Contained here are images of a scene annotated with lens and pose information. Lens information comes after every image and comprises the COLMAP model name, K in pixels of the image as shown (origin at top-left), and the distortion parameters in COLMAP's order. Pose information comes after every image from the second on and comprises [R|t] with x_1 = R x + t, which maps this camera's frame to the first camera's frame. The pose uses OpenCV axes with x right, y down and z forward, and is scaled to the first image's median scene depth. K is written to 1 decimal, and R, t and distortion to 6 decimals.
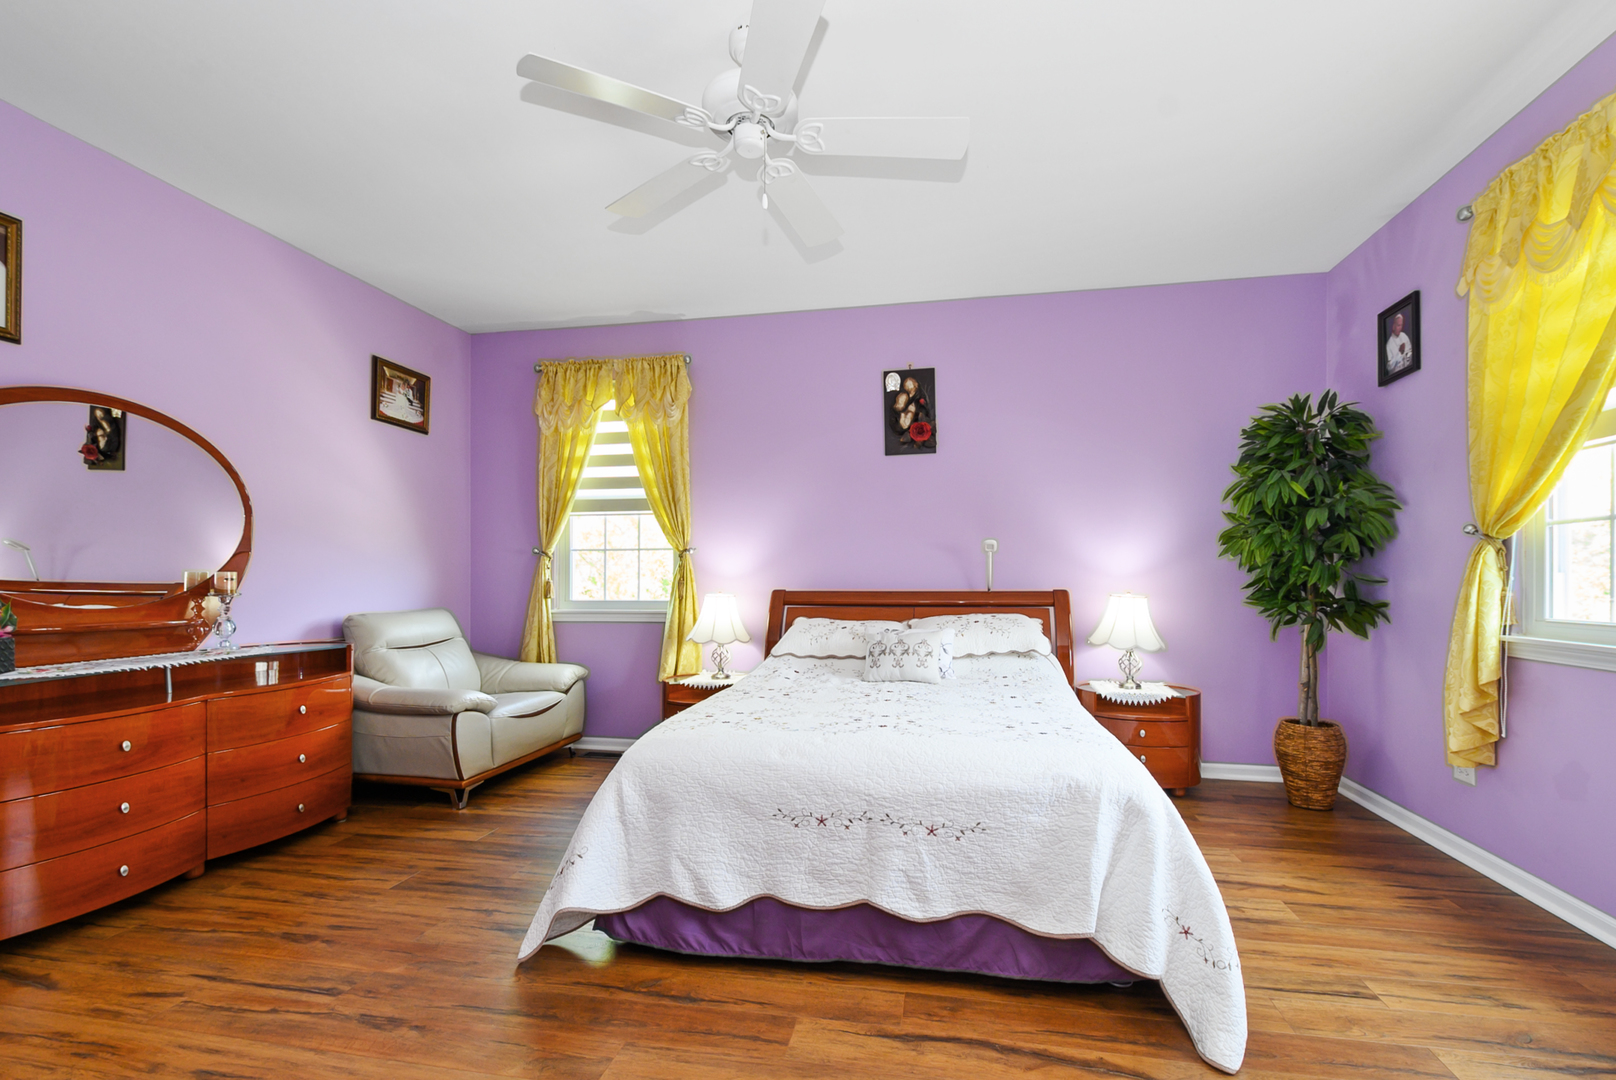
lens RADIAL K [[718.7, 0, 820.0], [0, 718.7, 577.3], [0, 0, 1]] dist [0.000698, -0.001651]
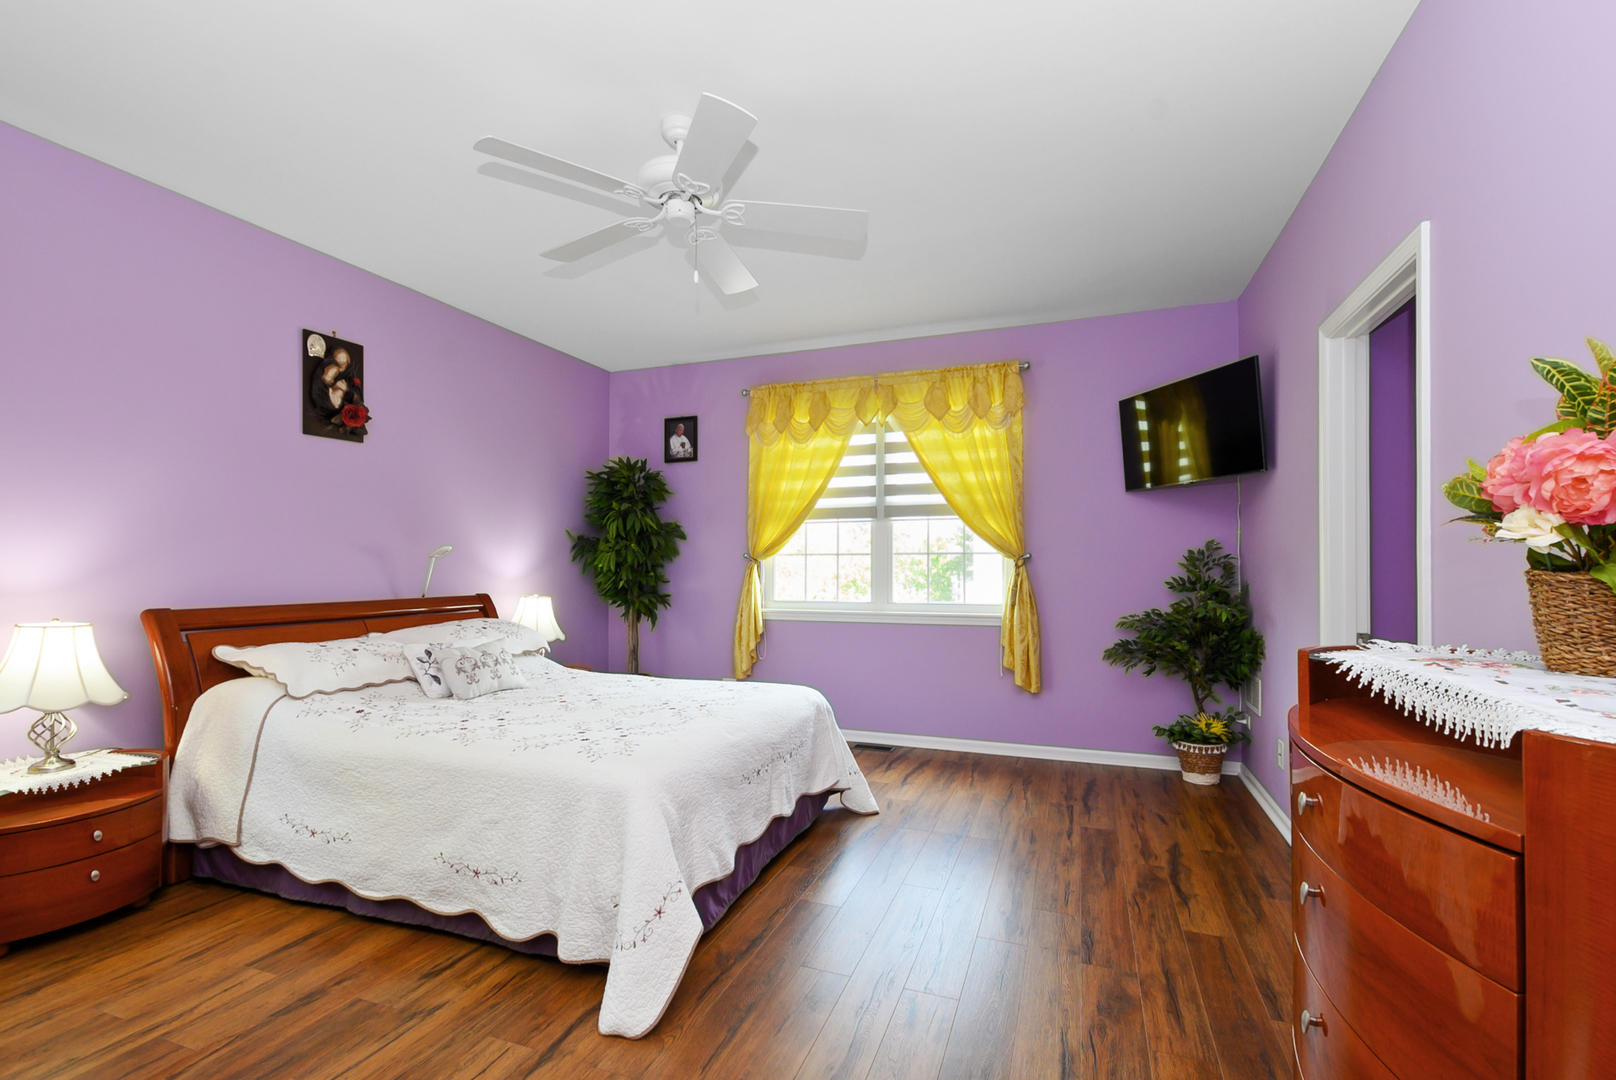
lens RADIAL K [[718.7, 0, 810.1], [0, 718.7, 552.4], [0, 0, 1]] dist [0.000698, -0.001651]
pose [[0.170602, 0.021626, 0.985103, -0.713747], [-0.002417, 0.999765, -0.021530, -0.024830], [-0.985337, 0.001292, 0.170615, 0.364012]]
